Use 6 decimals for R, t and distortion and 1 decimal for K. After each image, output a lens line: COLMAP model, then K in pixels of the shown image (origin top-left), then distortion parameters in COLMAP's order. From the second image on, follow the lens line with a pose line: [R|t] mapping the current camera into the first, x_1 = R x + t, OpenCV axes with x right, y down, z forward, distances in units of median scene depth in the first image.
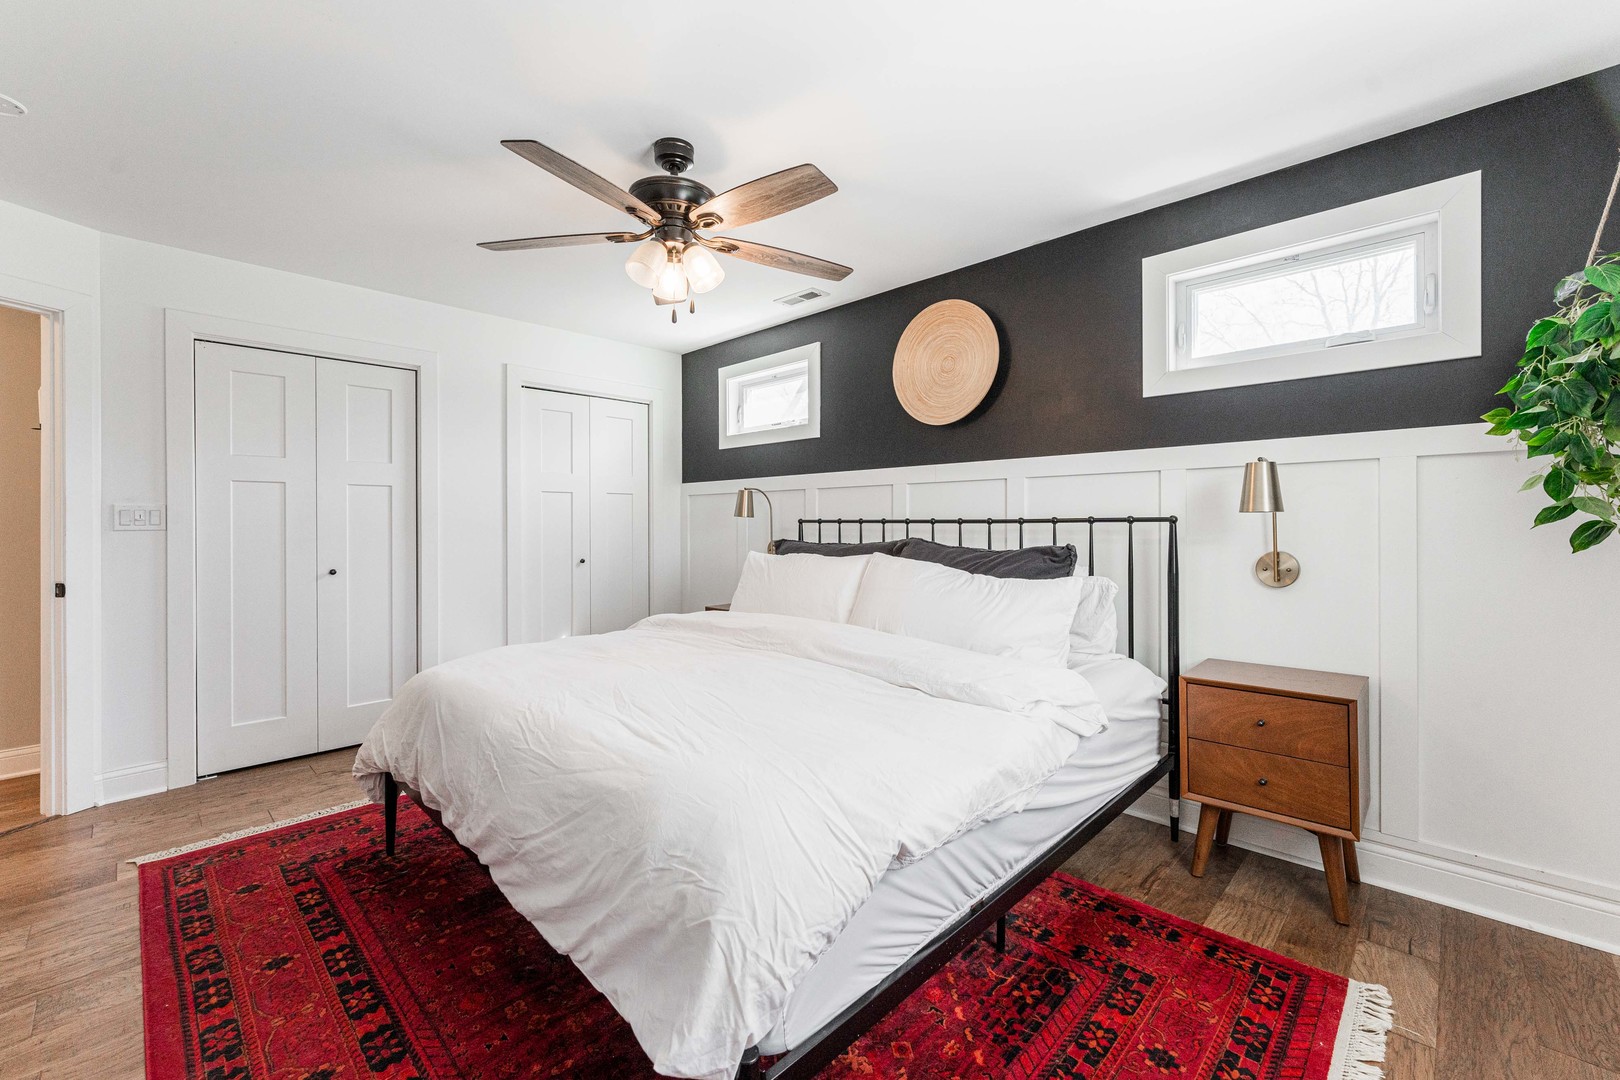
lens RADIAL K [[667.6, 0, 802.5], [0, 667.6, 530.1], [0, 0, 1]] dist [0.002142, 0.000437]
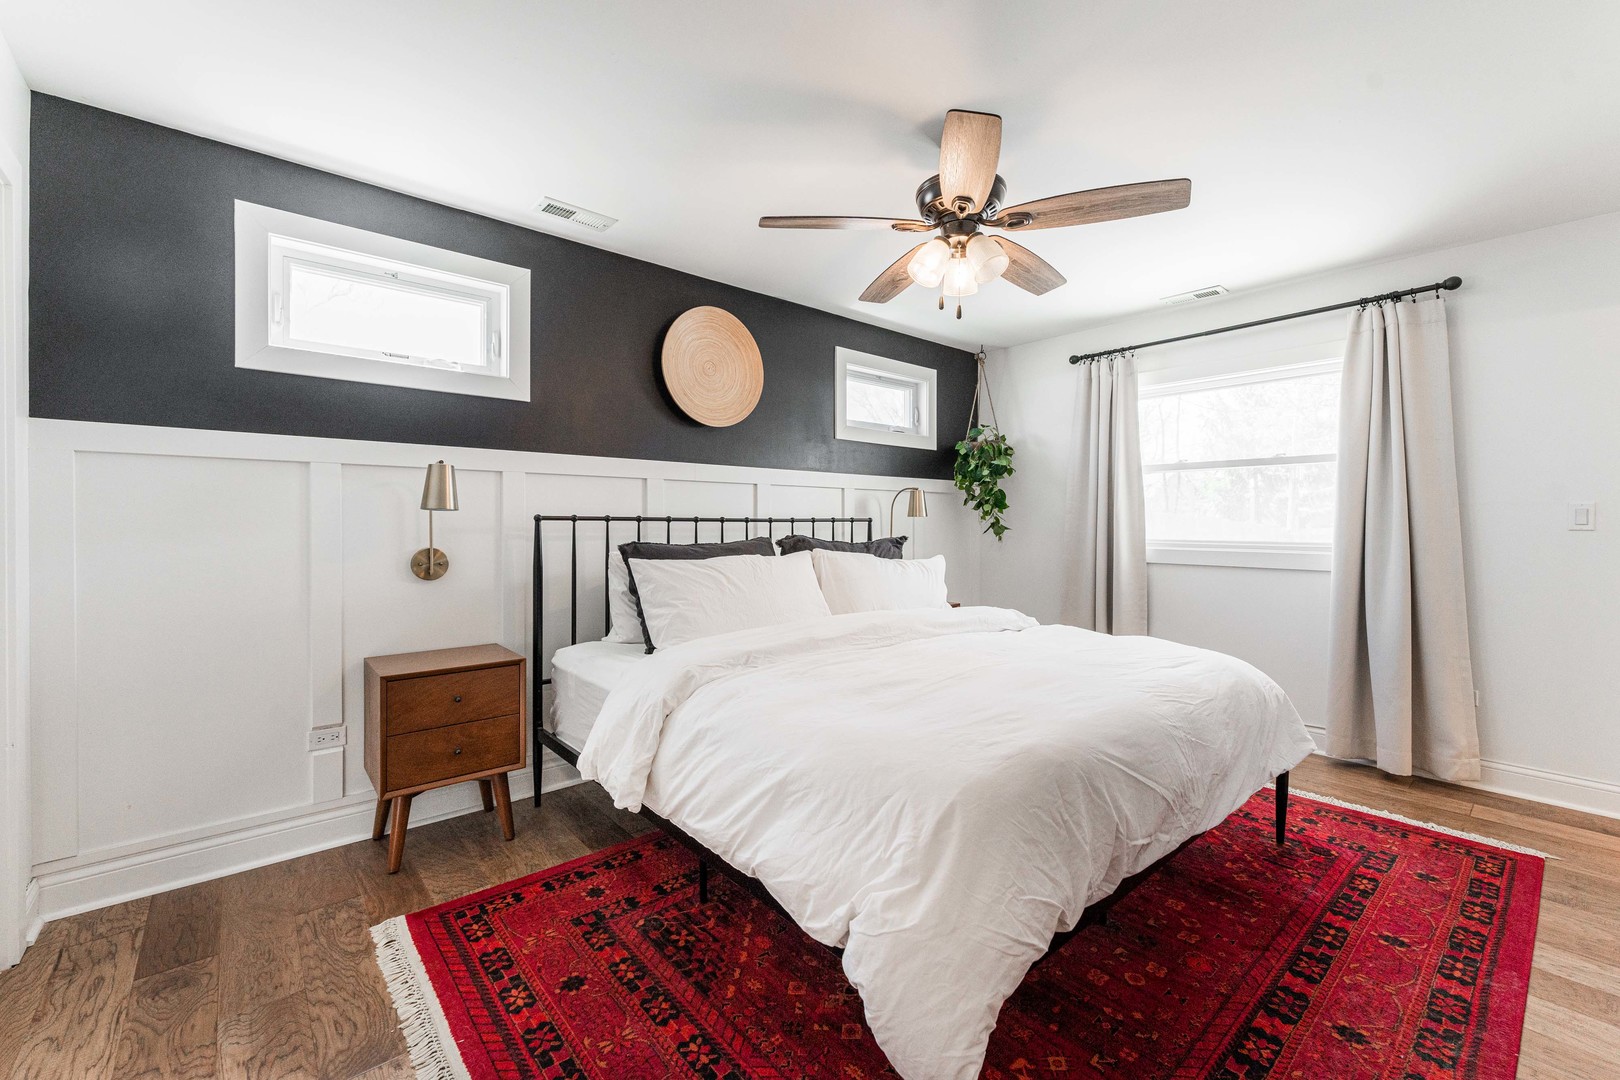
lens RADIAL K [[648.3, 0, 804.5], [0, 648.3, 541.5], [0, 0, 1]] dist [0.000058, -0.000067]
pose [[0.095072, -0.029457, 0.995034, -0.843888], [0.006865, 0.999558, 0.028935, -0.008214], [-0.995447, 0.004080, 0.095233, 0.818384]]
